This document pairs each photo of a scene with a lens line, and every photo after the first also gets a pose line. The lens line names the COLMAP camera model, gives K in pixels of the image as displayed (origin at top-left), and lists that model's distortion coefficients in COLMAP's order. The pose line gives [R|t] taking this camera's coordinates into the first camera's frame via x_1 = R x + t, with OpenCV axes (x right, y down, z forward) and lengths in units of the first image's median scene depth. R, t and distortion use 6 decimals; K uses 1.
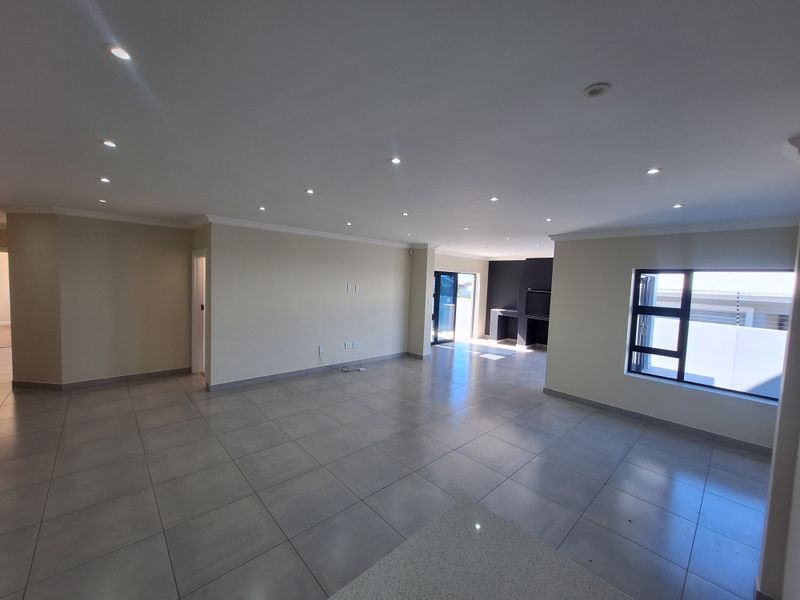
lens RADIAL K [[312.5, 0, 401.4], [0, 312.5, 300.8], [0, 0, 1]] dist [0.000487, 0.000041]
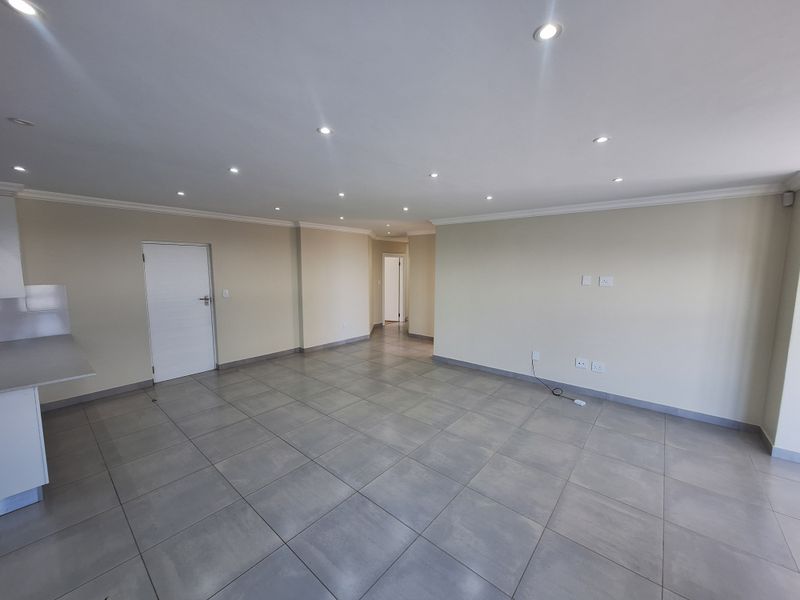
lens RADIAL K [[312.5, 0, 401.4], [0, 312.5, 300.8], [0, 0, 1]] dist [0.000487, 0.000041]
pose [[0.125672, 0.071000, -0.989528, 0.594095], [-0.060612, 0.996122, 0.063775, -0.021708], [0.990219, 0.051963, 0.129488, 0.653024]]
